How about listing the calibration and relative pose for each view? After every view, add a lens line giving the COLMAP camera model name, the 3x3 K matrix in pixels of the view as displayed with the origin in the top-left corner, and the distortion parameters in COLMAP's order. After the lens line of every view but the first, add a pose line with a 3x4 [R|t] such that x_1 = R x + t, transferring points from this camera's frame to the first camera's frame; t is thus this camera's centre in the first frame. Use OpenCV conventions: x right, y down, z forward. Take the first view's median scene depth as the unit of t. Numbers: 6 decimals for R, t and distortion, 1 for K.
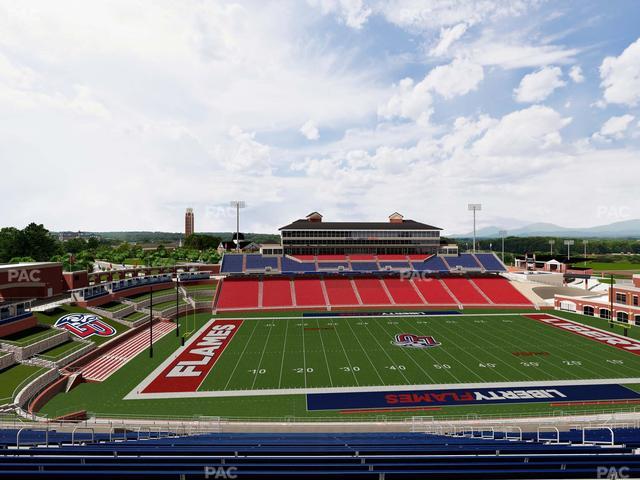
lens RADIAL K [[320.1, 0, 320.0], [0, 320.1, 240.0], [0, 0, 1]] dist [0.000220, 0.000000]
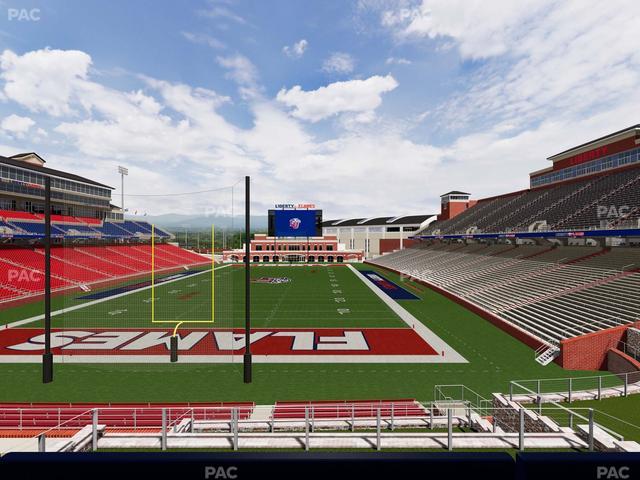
lens RADIAL K [[320.1, 0, 320.0], [0, 320.1, 240.0], [0, 0, 1]] dist [0.000220, 0.000000]
pose [[0.067331, 0.000104, 0.997731, -0.426373], [-0.000151, 1.000000, -0.000094, 0.104608], [-0.997731, -0.000144, 0.067331, 0.440350]]
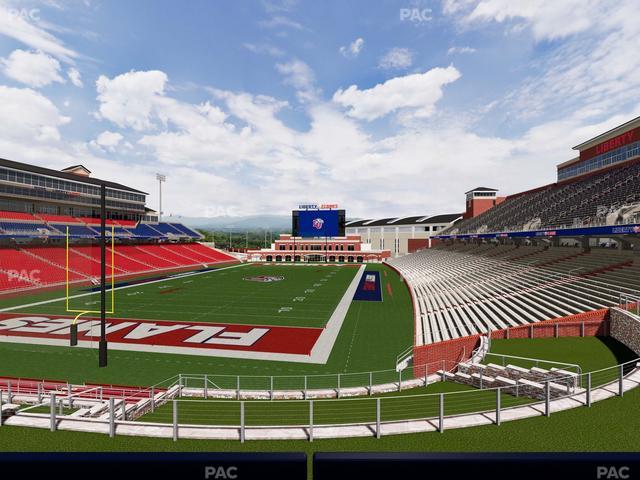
lens RADIAL K [[320.1, 0, 320.0], [0, 320.1, 240.0], [0, 0, 1]] dist [0.000220, 0.000000]
pose [[0.240323, 0.000103, 0.970693, -0.413864], [-0.000155, 1.000000, -0.000068, 0.104588], [-0.970693, -0.000134, 0.240323, 0.317647]]
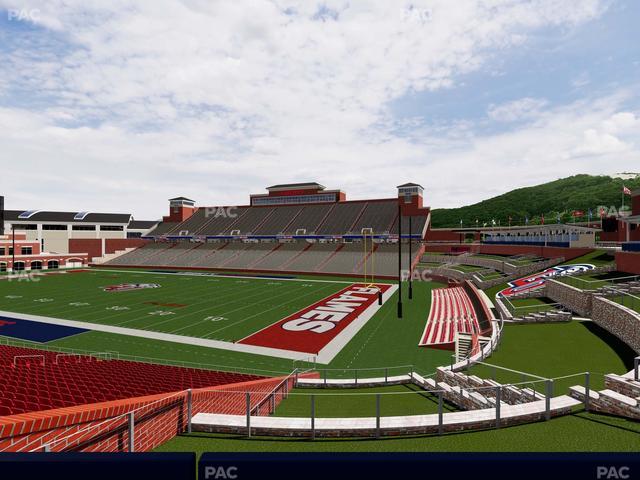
lens RADIAL K [[320.1, 0, 320.0], [0, 320.1, 240.0], [0, 0, 1]] dist [0.000220, 0.000000]
pose [[-0.907007, 0.000083, 0.421115, -0.326403], [-0.000008, 1.000000, -0.000215, 0.104650], [-0.421115, -0.000198, -0.907007, 0.912289]]
